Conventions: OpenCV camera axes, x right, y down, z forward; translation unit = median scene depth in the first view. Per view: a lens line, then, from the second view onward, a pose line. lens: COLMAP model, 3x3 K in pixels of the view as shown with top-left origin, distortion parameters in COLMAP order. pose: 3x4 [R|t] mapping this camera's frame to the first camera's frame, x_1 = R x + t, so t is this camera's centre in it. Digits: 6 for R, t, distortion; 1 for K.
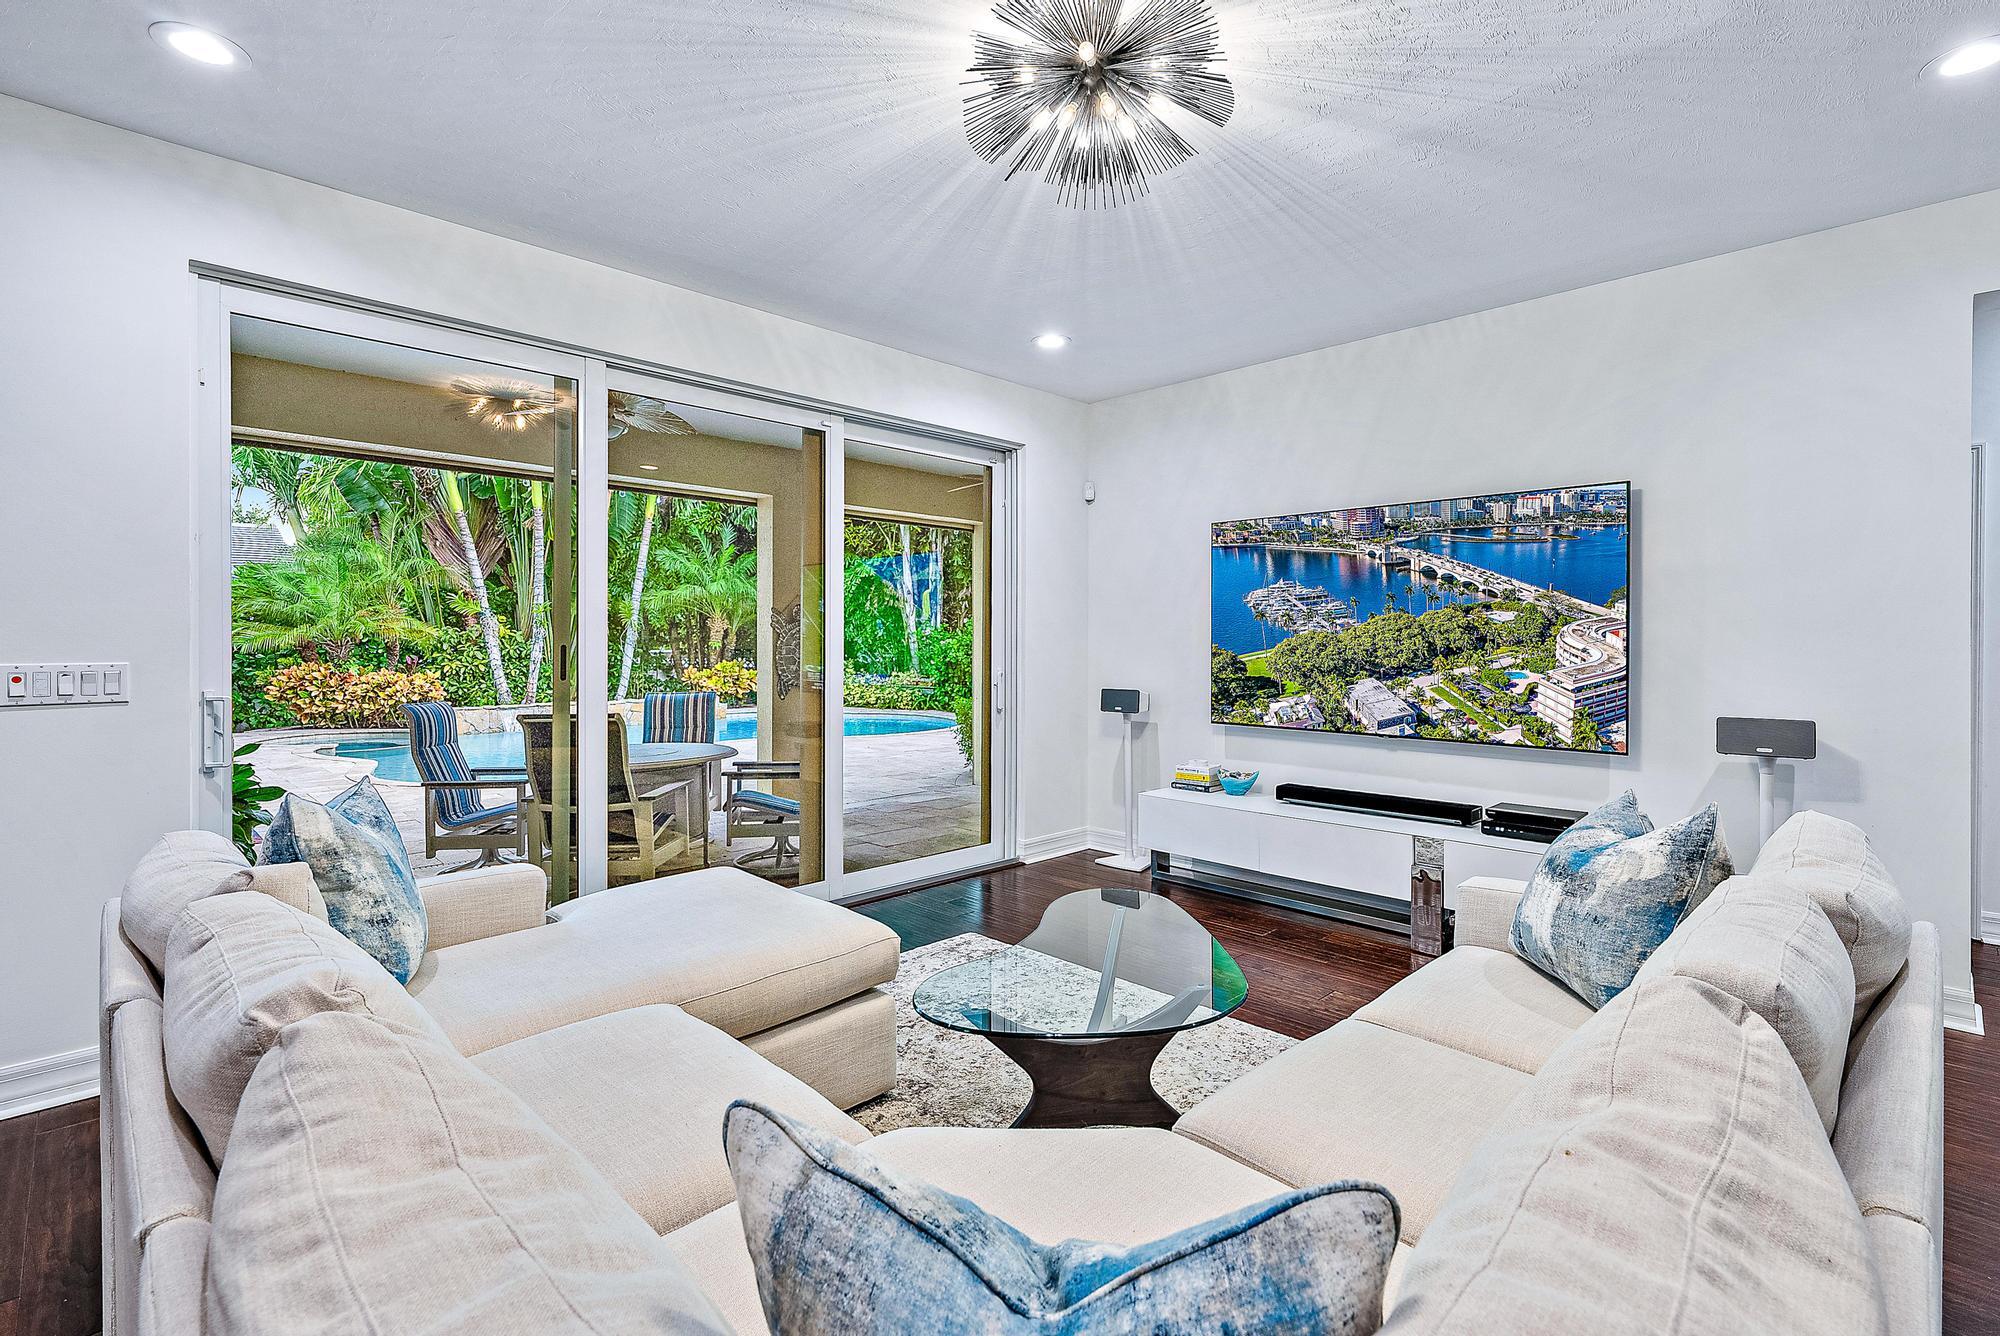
lens RADIAL K [[926.1, 0, 986.6], [0, 926.1, 661.9], [0, 0, 1]] dist [0.020247, 0.000027]
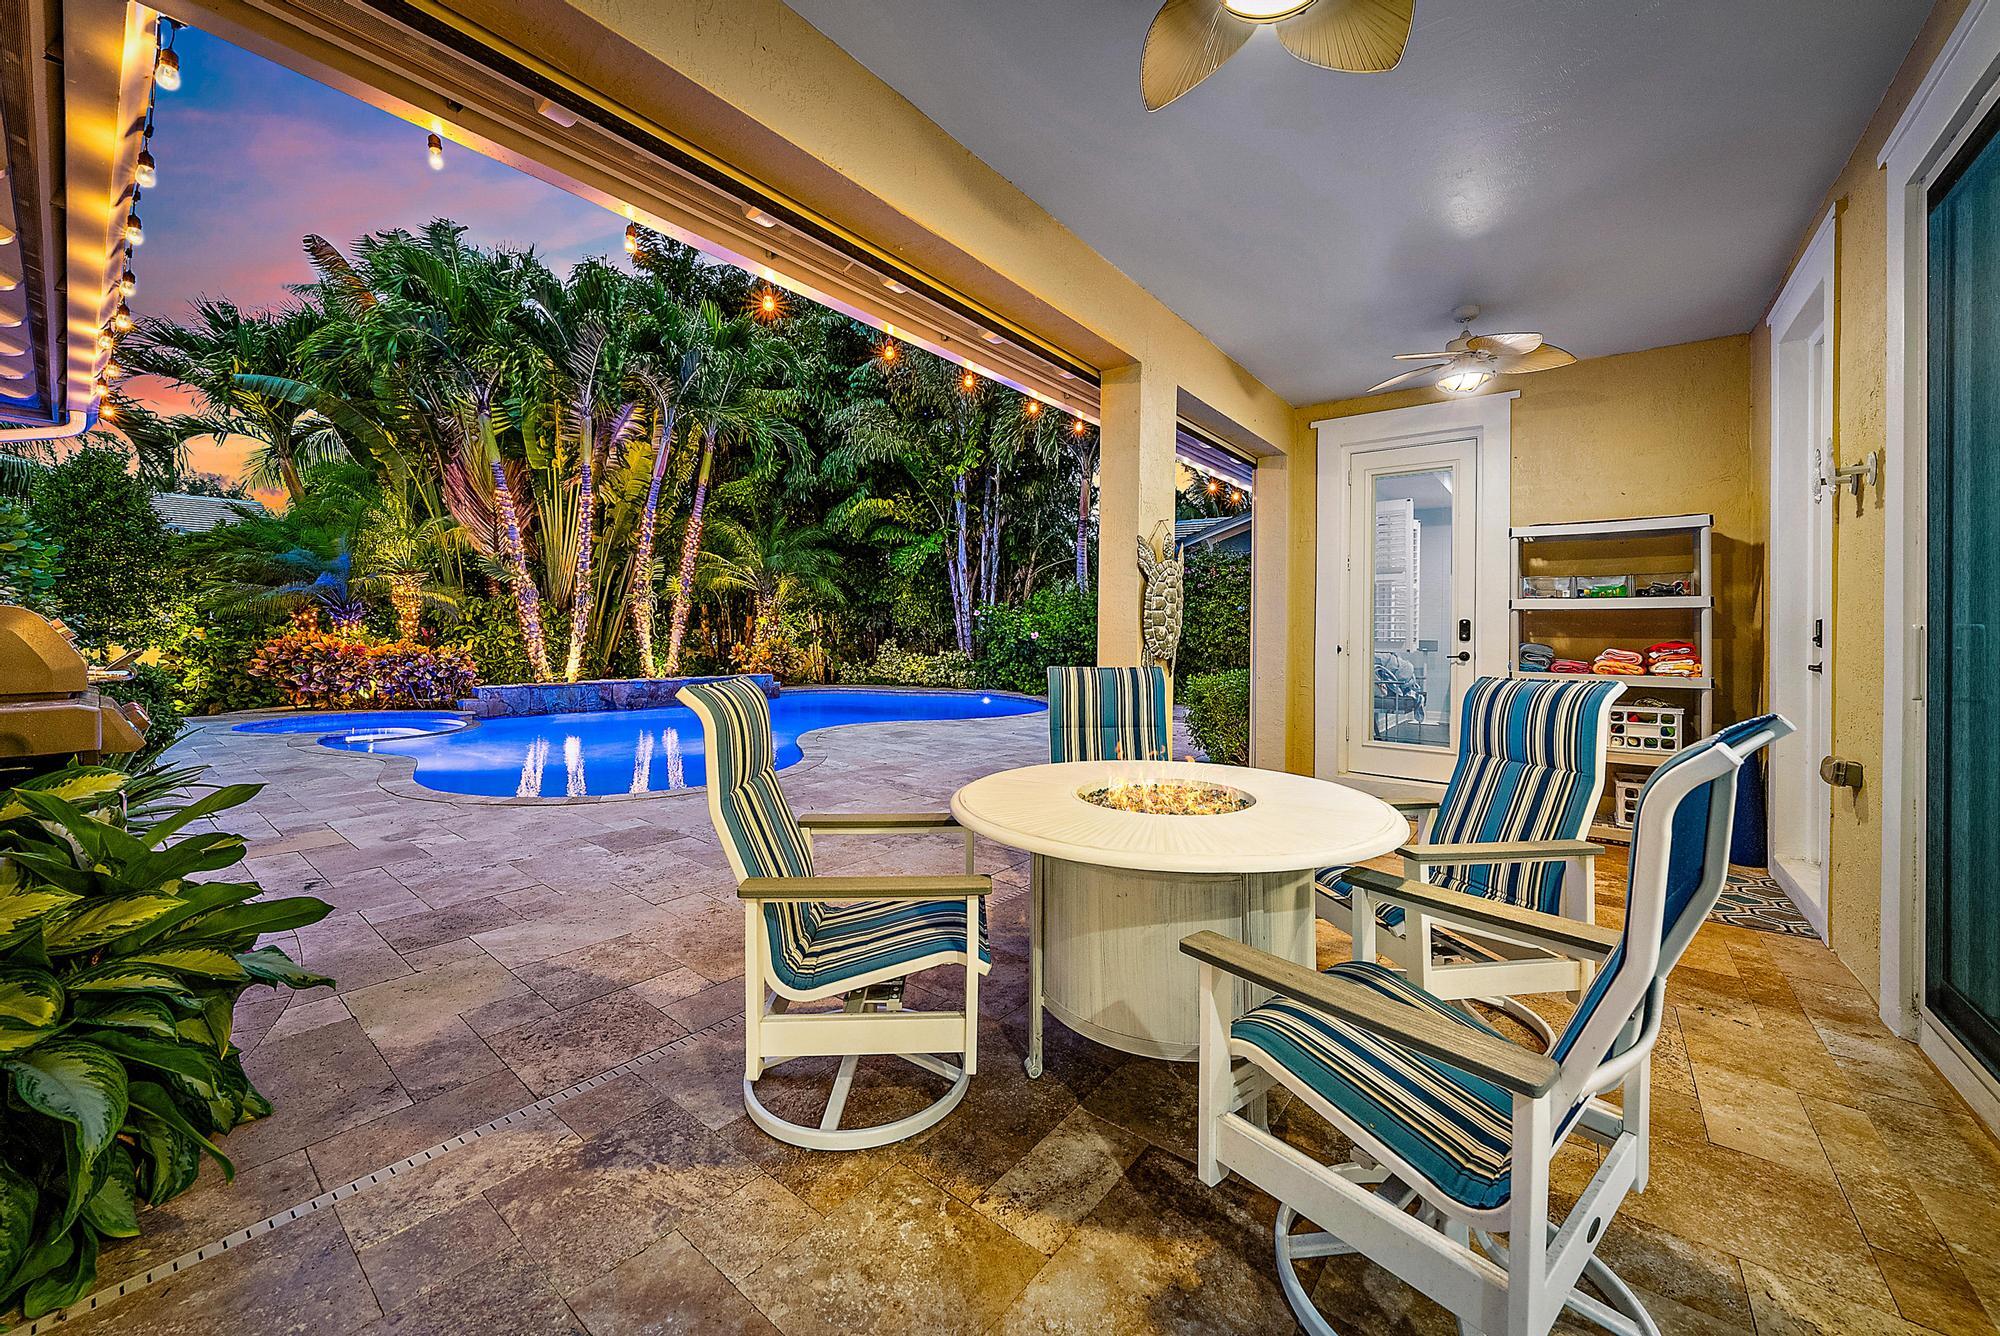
lens RADIAL K [[731.6, 0, 991.7], [0, 731.6, 650.6], [0, 0, 1]] dist [-0.000943, 0.000006]
pose [[0.990757, 0.008325, 0.135393, -0.201650], [-0.008368, 0.999965, -0.000253, 0.012584], [-0.135390, -0.000883, 0.990792, 0.264751]]
